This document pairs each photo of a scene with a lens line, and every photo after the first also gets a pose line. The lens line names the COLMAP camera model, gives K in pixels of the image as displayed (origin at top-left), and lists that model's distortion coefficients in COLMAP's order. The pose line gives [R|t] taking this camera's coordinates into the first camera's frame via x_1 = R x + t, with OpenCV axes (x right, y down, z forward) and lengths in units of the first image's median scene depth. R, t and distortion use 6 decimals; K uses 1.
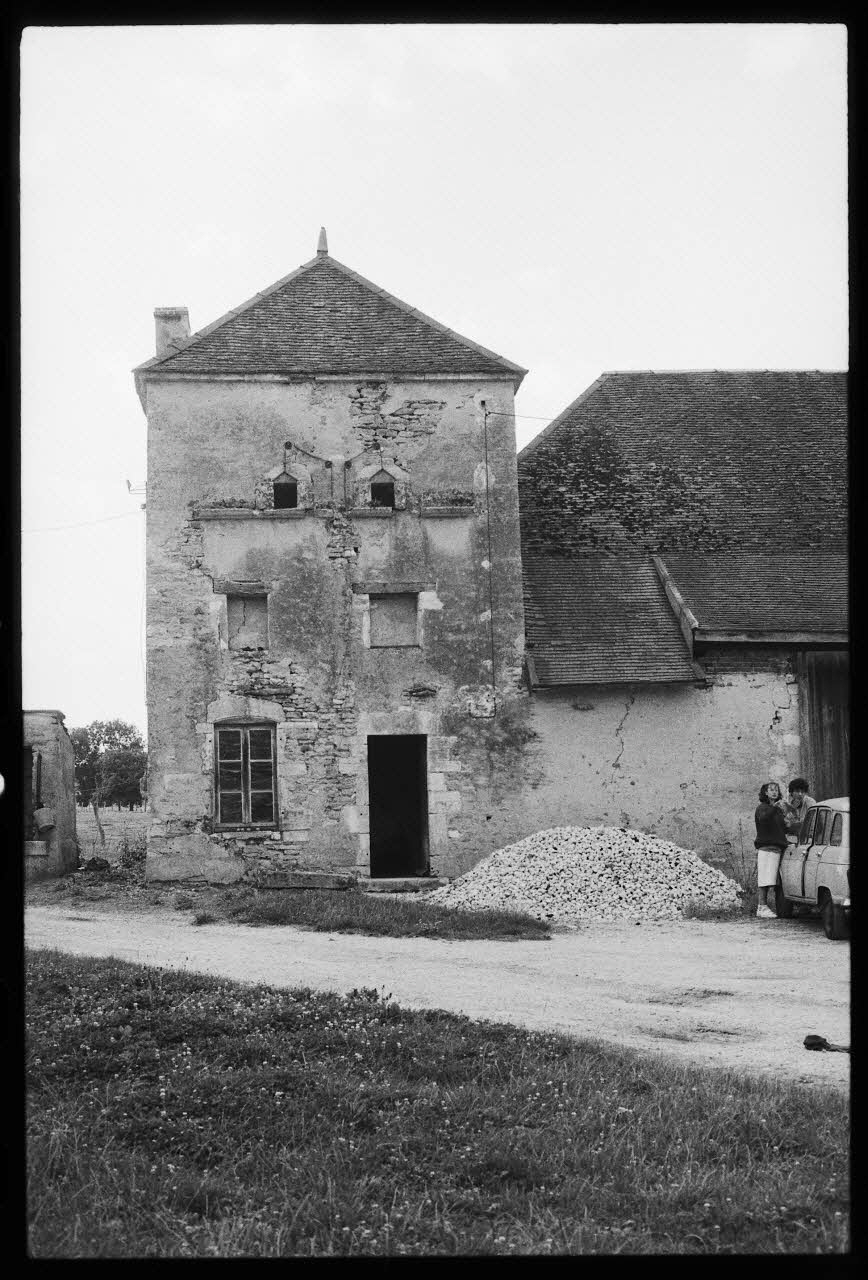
lens RADIAL K [[1761.3, 0, 434.0], [0, 1761.3, 640.0], [0, 0, 1]] dist [-0.054642, -0.130014]
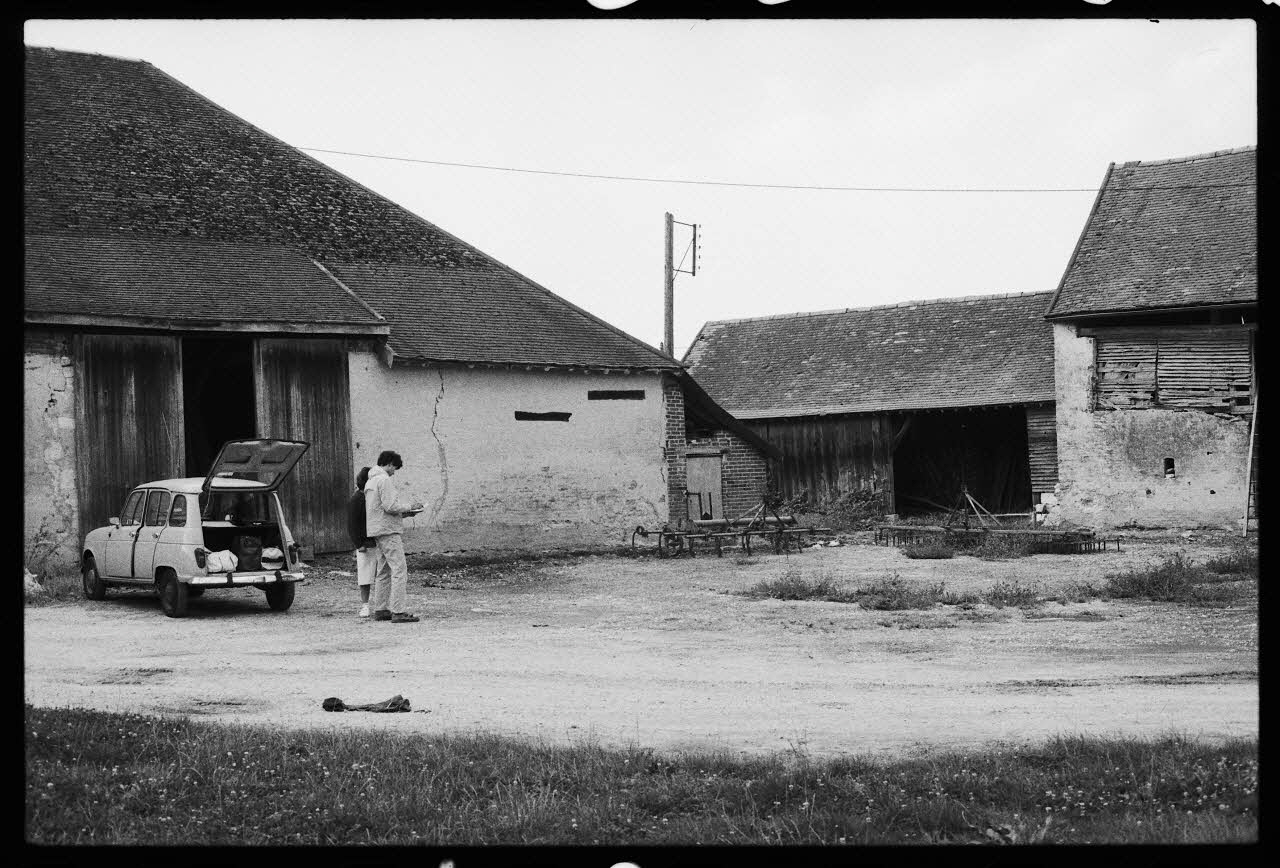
lens RADIAL K [[1761.3, 0, 640.0], [0, 1761.3, 434.0], [0, 0, 1]] dist [-0.054642, -0.130014]
pose [[0.804638, 0.001290, 0.593764, -0.125414], [-0.038559, 0.998000, 0.050085, 0.001119], [-0.592512, -0.063195, 0.803079, 0.013094]]
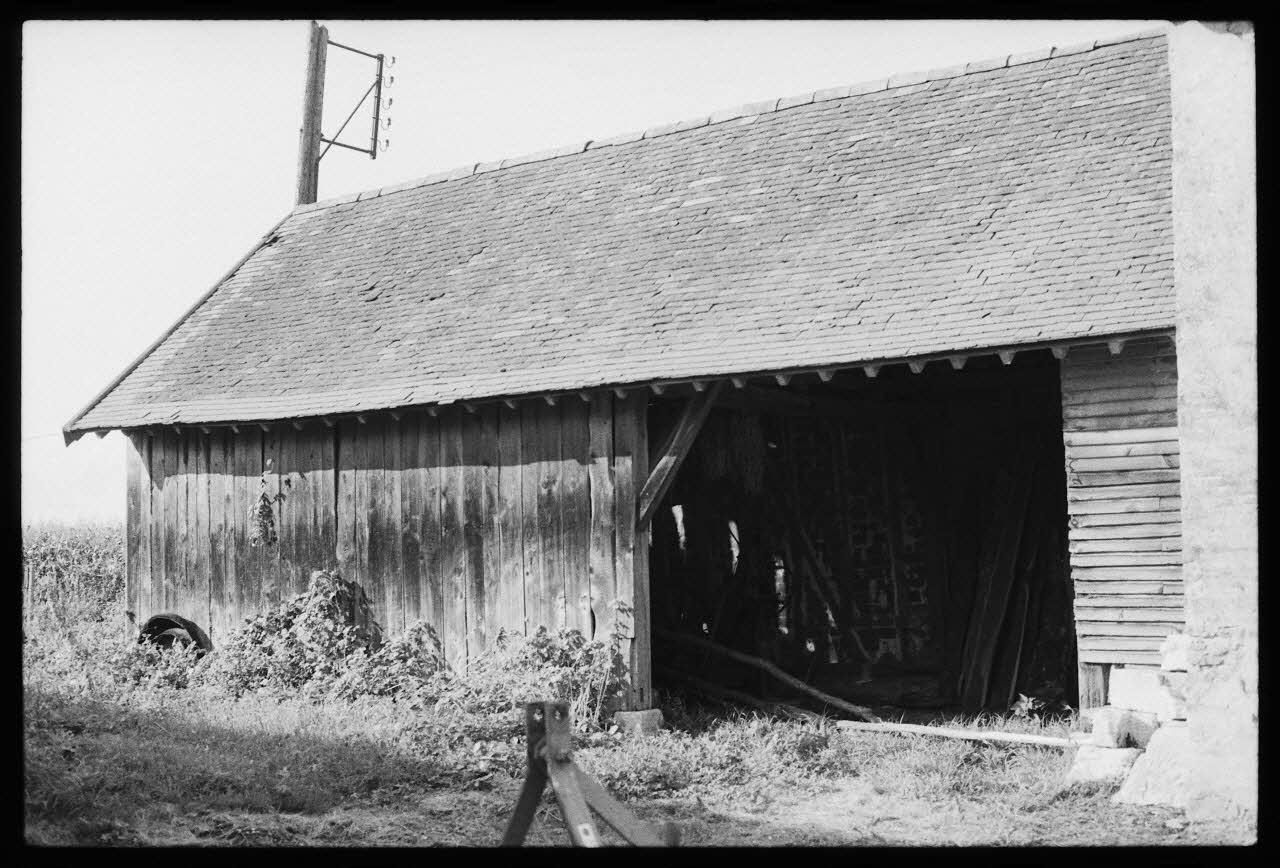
lens RADIAL K [[1761.3, 0, 640.0], [0, 1761.3, 434.0], [0, 0, 1]] dist [-0.054642, -0.130014]
pose [[0.819910, 0.053099, 0.570024, 0.706528], [-0.060698, 0.998140, -0.005672, 0.067092], [-0.569265, -0.029949, 0.821608, 0.732623]]
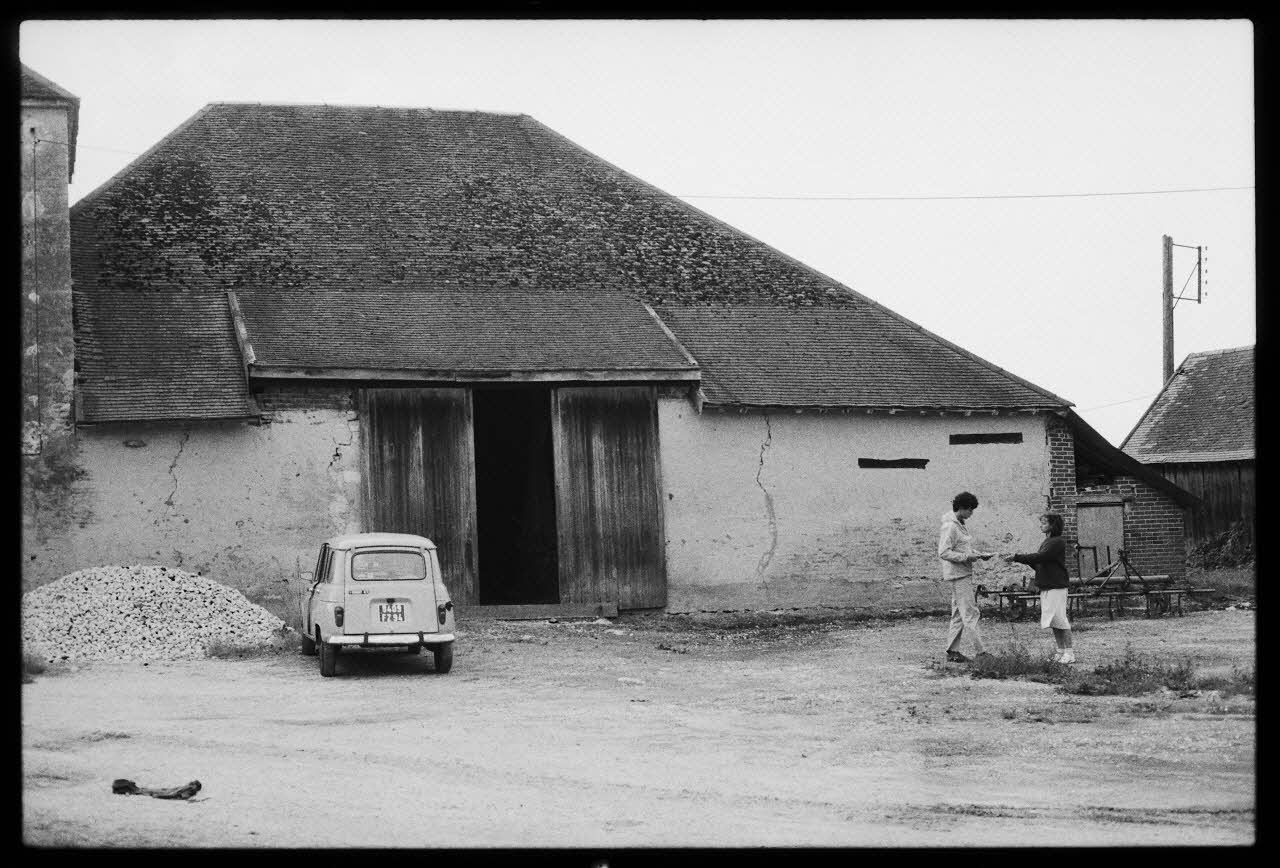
lens RADIAL K [[1761.3, 0, 640.0], [0, 1761.3, 434.0], [0, 0, 1]] dist [-0.054642, -0.130014]
pose [[0.970312, -0.000374, 0.241857, 0.122724], [-0.008183, 0.999375, 0.034377, -0.003402], [-0.241718, -0.035335, 0.969703, -0.014365]]
